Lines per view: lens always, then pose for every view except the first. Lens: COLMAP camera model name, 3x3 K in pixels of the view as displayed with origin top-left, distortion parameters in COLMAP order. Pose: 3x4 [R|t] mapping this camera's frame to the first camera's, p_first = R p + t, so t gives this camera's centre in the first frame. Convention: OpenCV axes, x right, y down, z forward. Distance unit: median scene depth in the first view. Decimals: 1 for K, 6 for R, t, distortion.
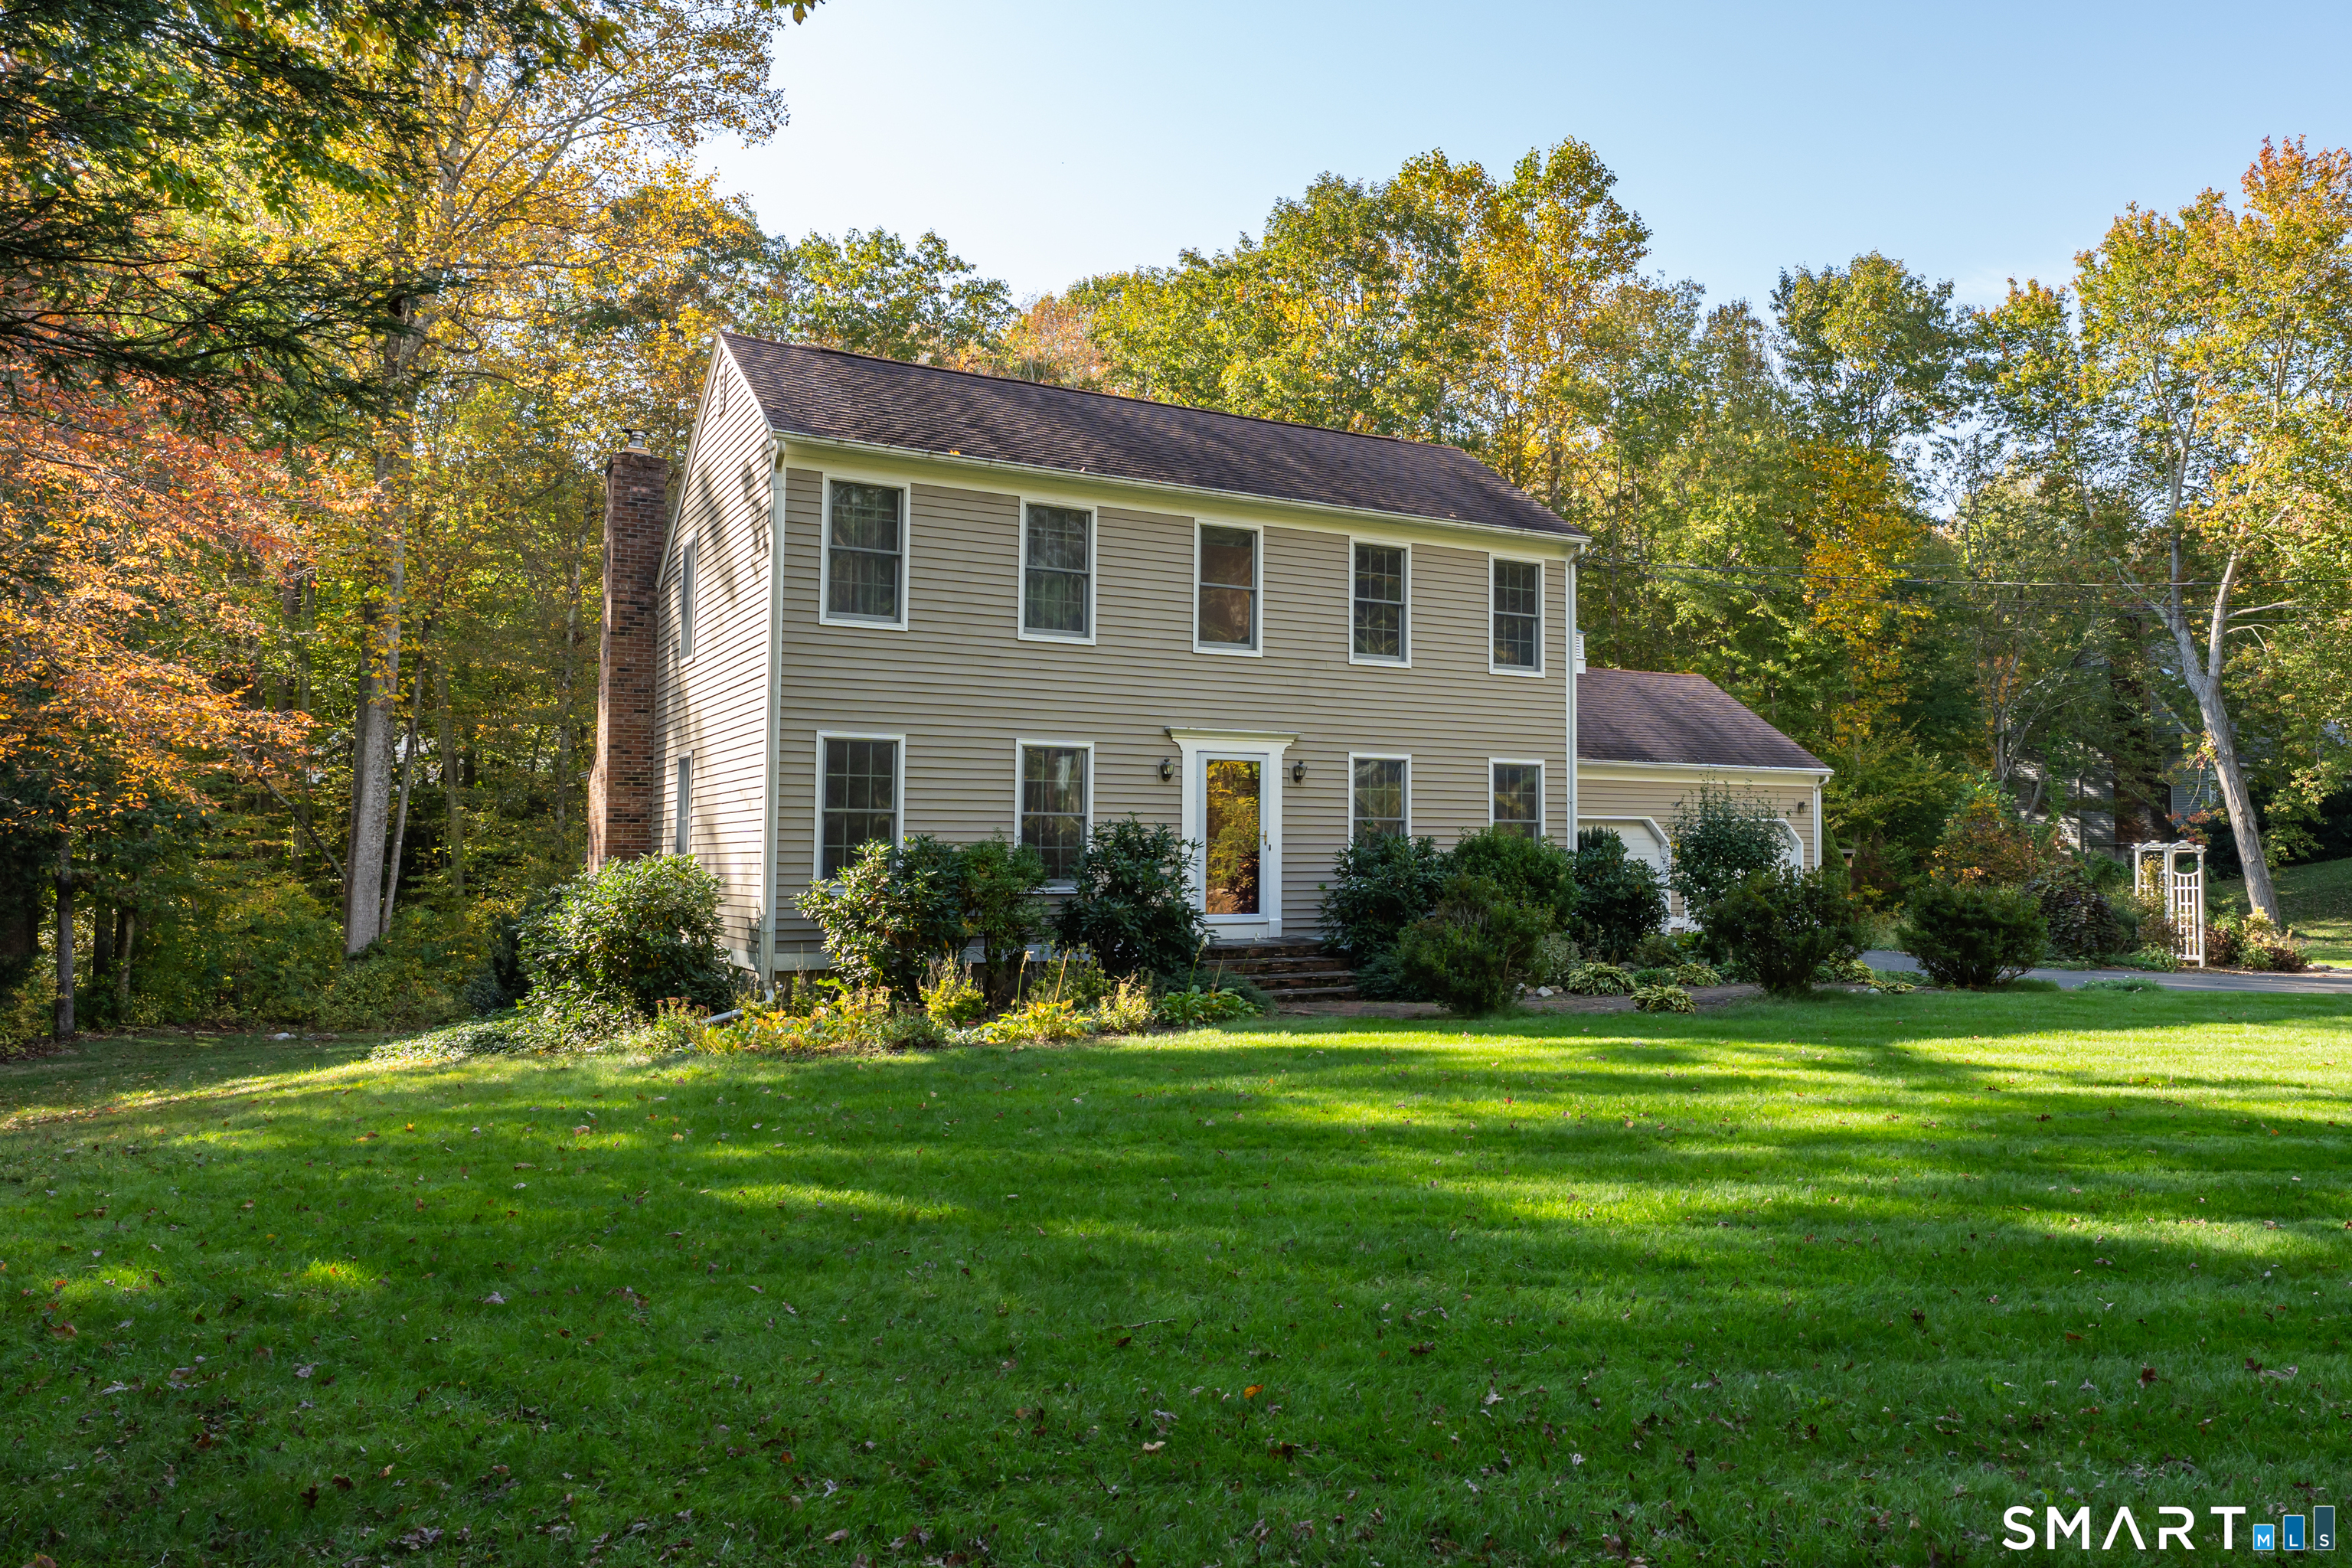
lens RADIAL K [[1637.3, 0, 1177.4], [0, 1637.3, 840.2], [0, 0, 1]] dist [0.037337, 0.000335]
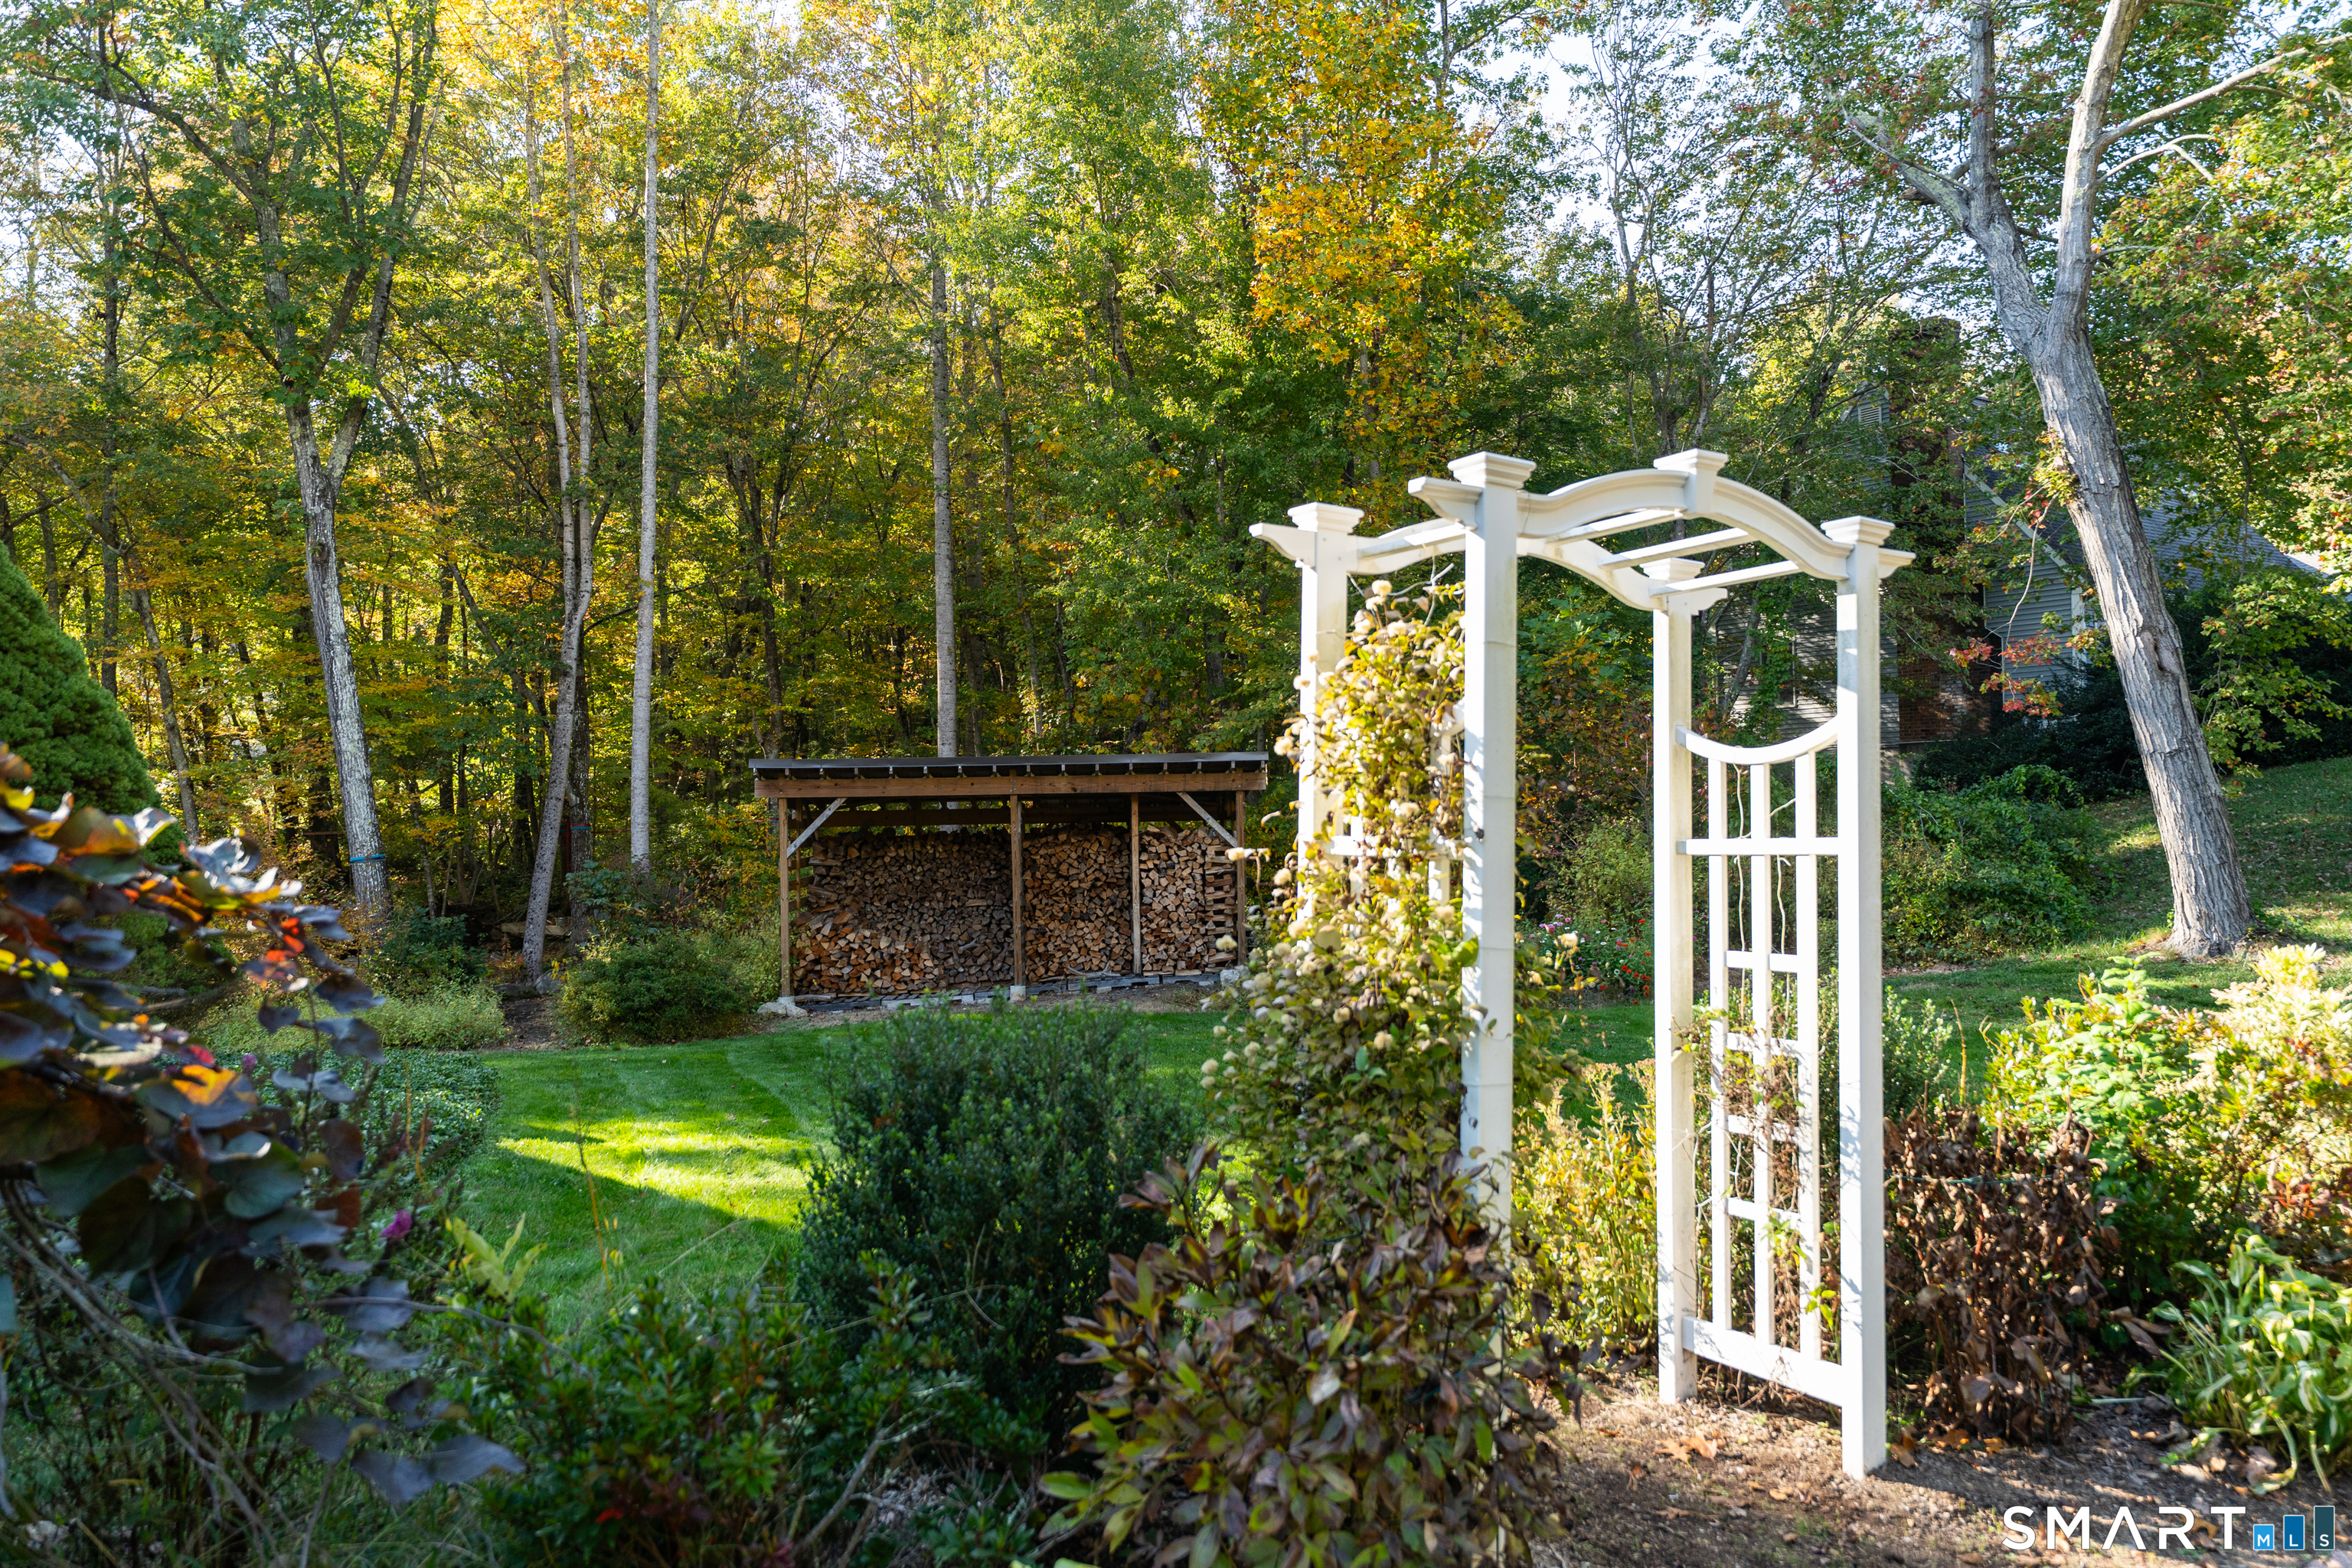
lens RADIAL K [[1252.3, 0, 1184.7], [0, 1252.3, 842.7], [0, 0, 1]] dist [0.053840, 0.000494]
pose [[0.997409, -0.031056, -0.064892, 0.726564], [0.032696, 0.999168, 0.024364, 0.033281], [0.064081, -0.026423, 0.997595, 1.142400]]
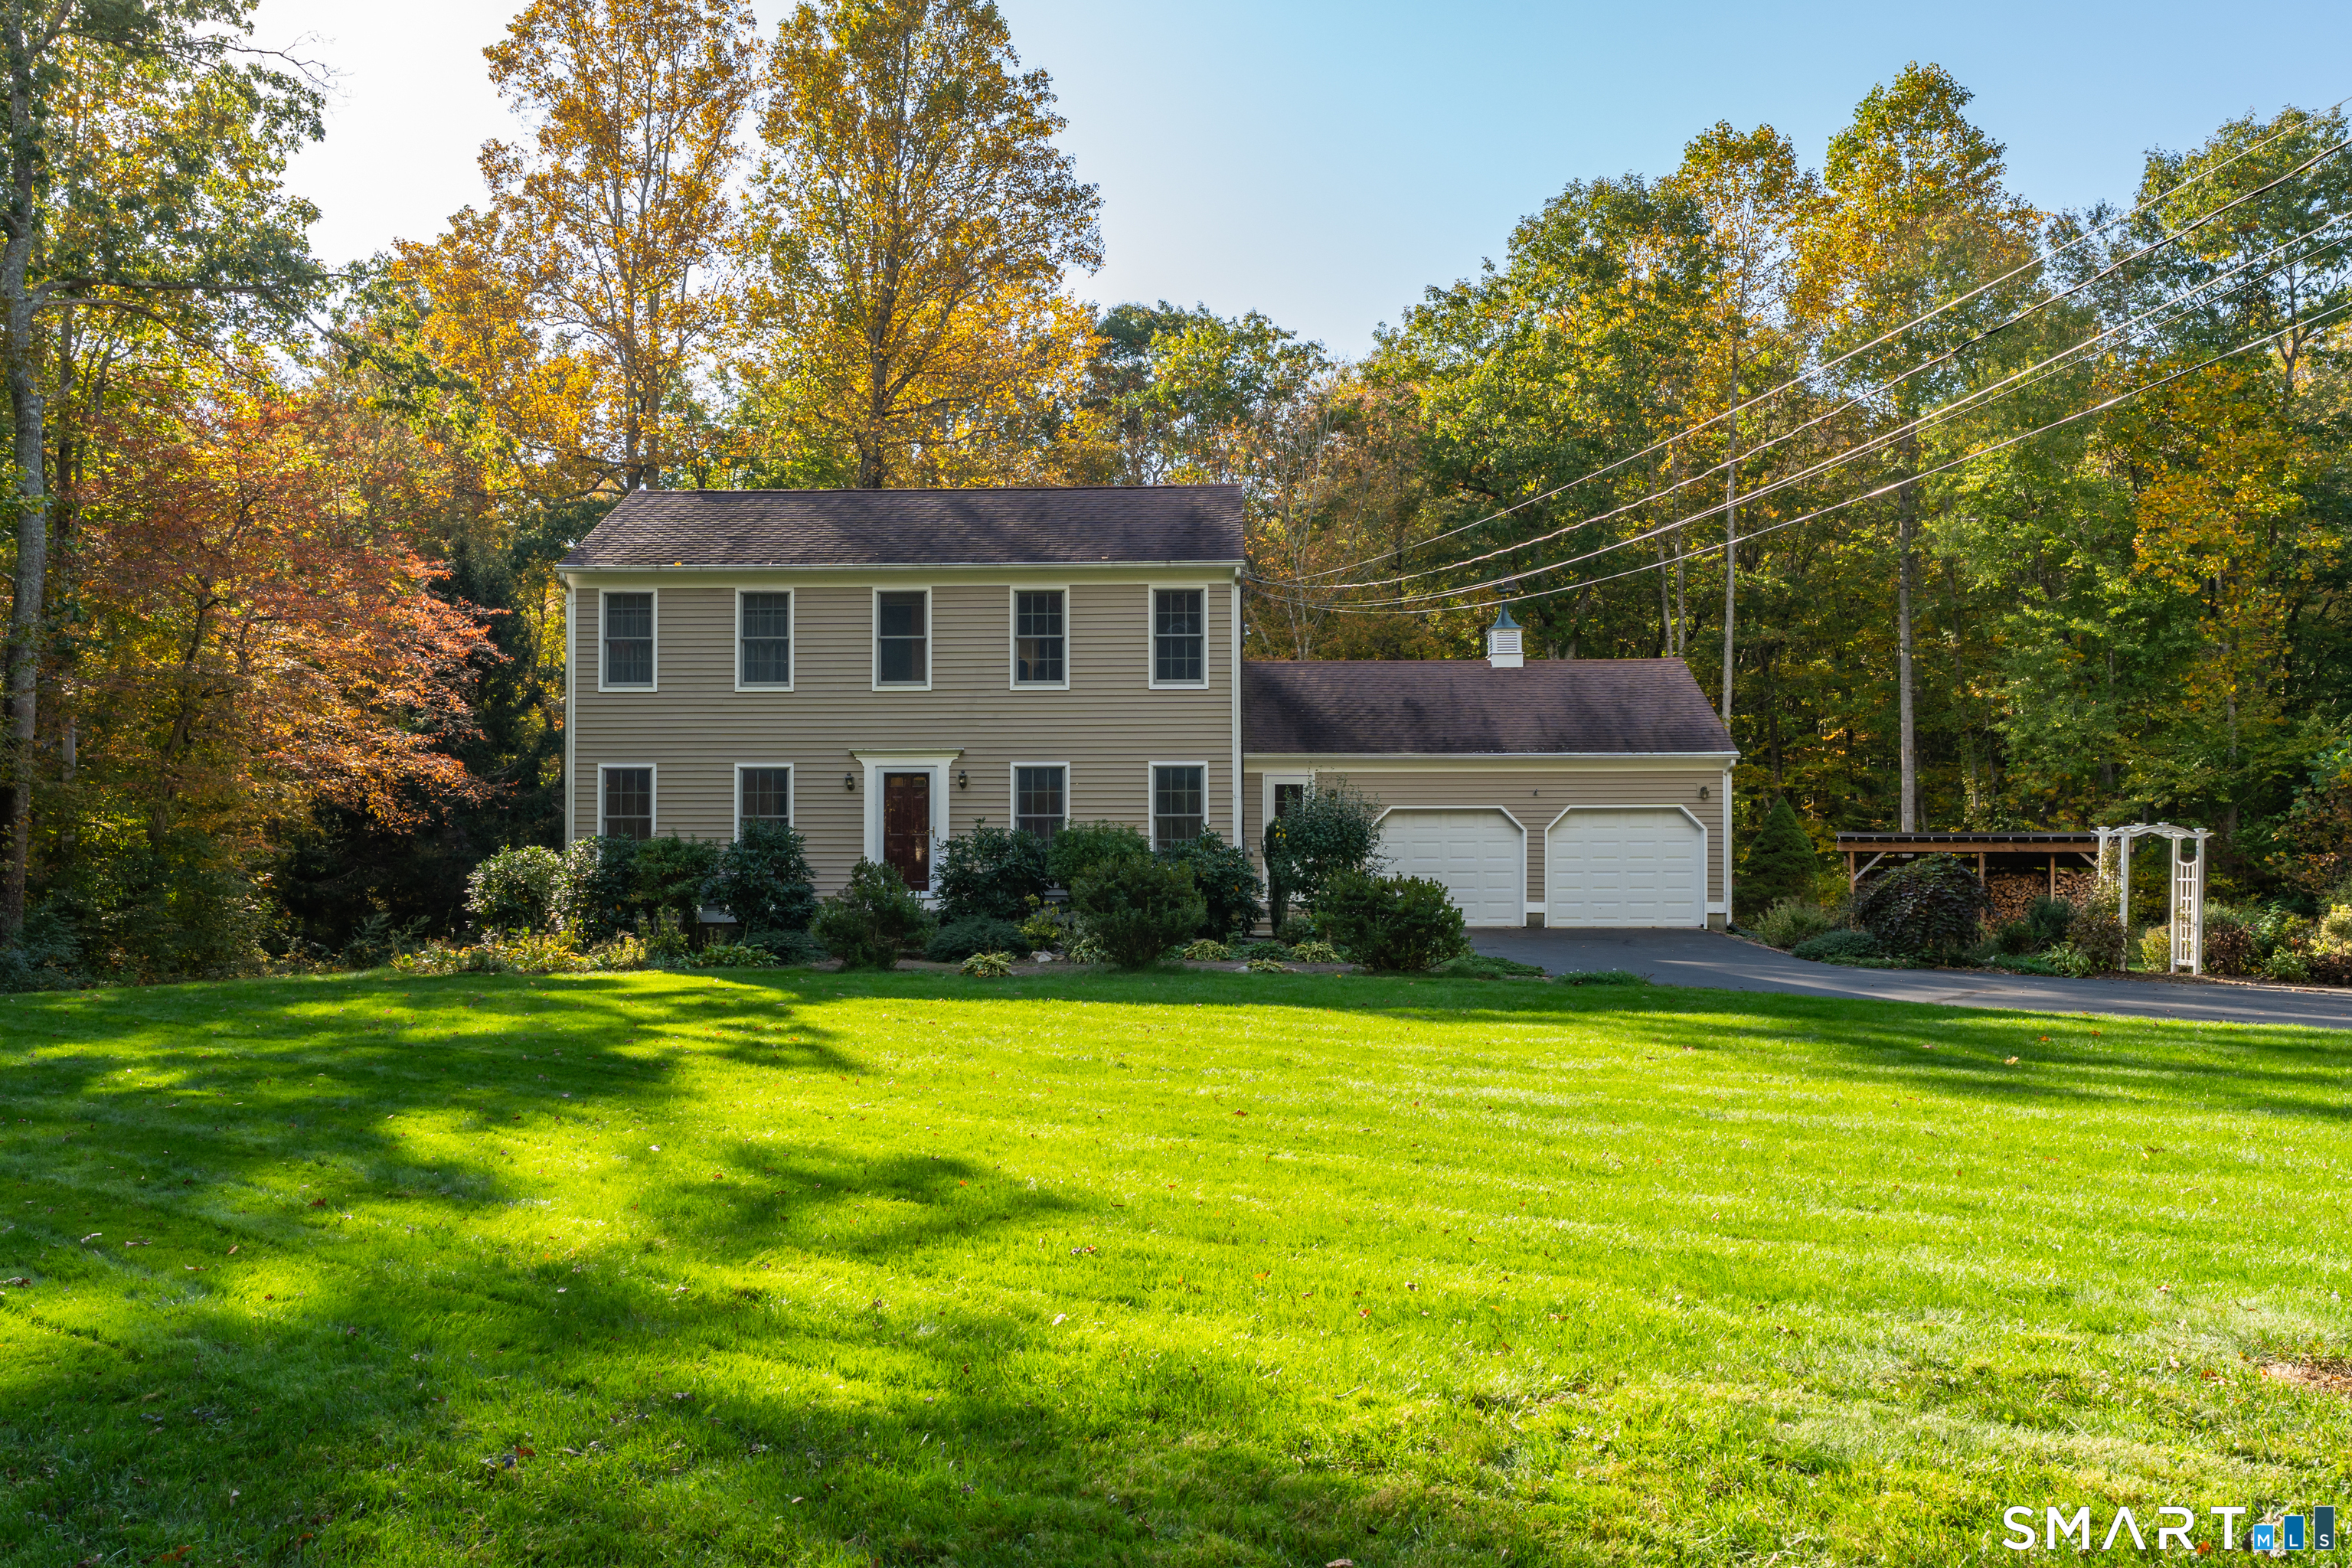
lens RADIAL K [[1634.8, 0, 1176.0], [0, 1634.8, 784.0], [0, 0, 1]] dist [0.033154, -0.003610]
pose [[0.839971, -0.032788, -0.541639, 0.809181], [0.011911, 0.999046, -0.042005, 0.014170], [0.542500, 0.028832, 0.839561, 0.042826]]
